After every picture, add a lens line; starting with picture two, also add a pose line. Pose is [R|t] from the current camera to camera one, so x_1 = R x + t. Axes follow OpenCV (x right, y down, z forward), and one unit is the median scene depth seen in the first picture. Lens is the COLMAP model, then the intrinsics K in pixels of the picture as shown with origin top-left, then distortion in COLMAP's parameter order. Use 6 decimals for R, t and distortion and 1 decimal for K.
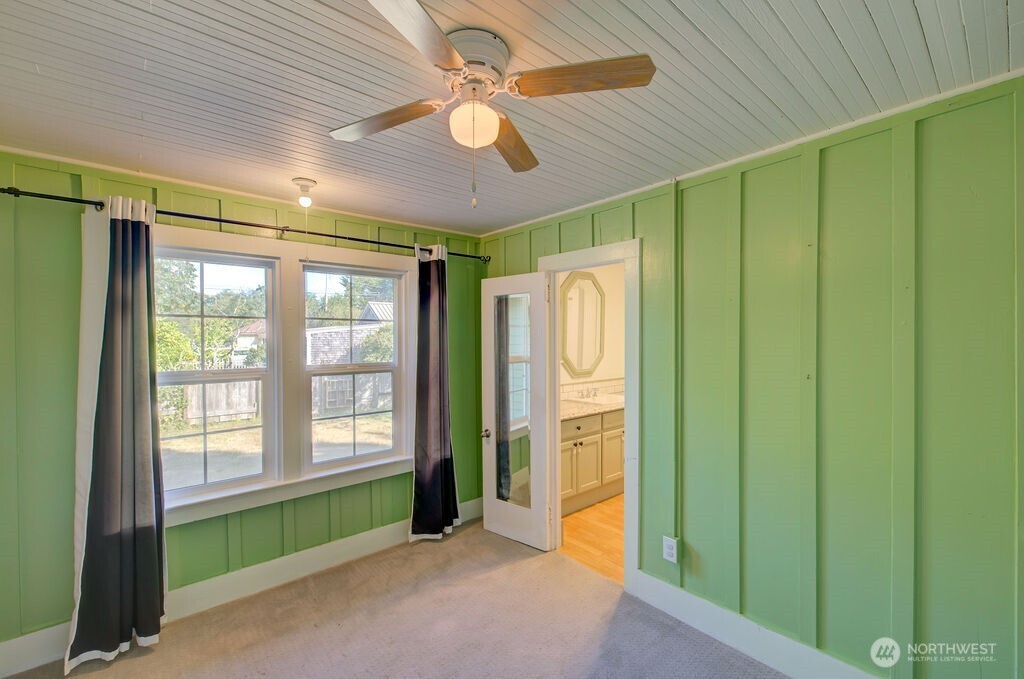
lens RADIAL K [[432.2, 0, 516.2], [0, 432.2, 339.5], [0, 0, 1]] dist [-0.001441, -0.000023]
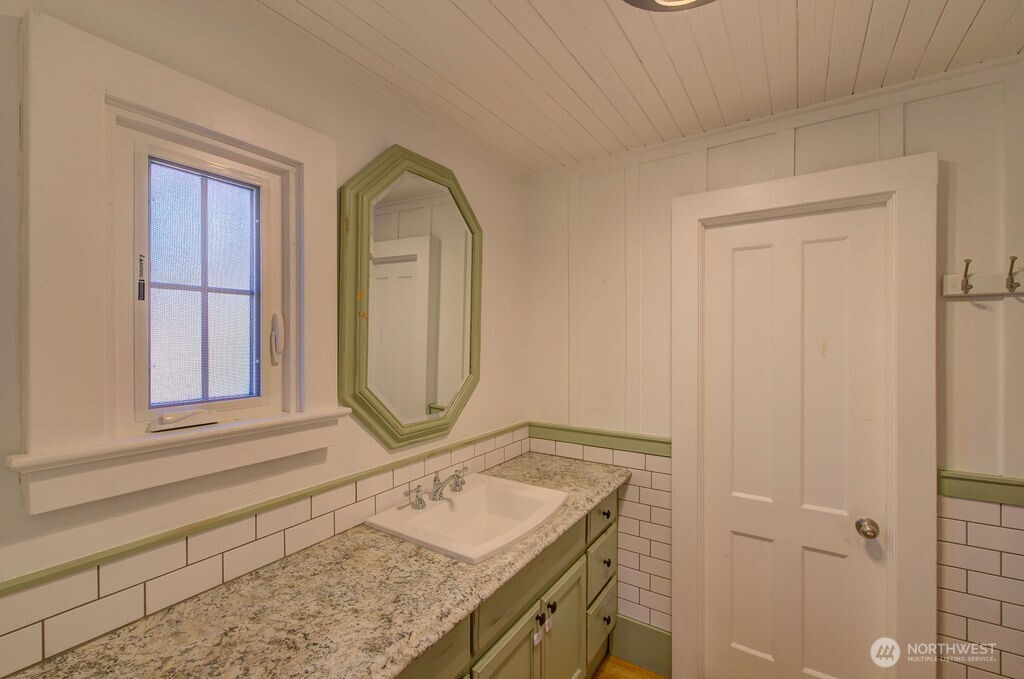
lens RADIAL K [[432.2, 0, 516.2], [0, 432.2, 339.5], [0, 0, 1]] dist [-0.001441, -0.000023]
pose [[0.961723, 0.000658, 0.274022, 0.125076], [-0.000276, 0.999999, -0.001432, -0.000224], [-0.274022, 0.001302, 0.961722, 0.601293]]
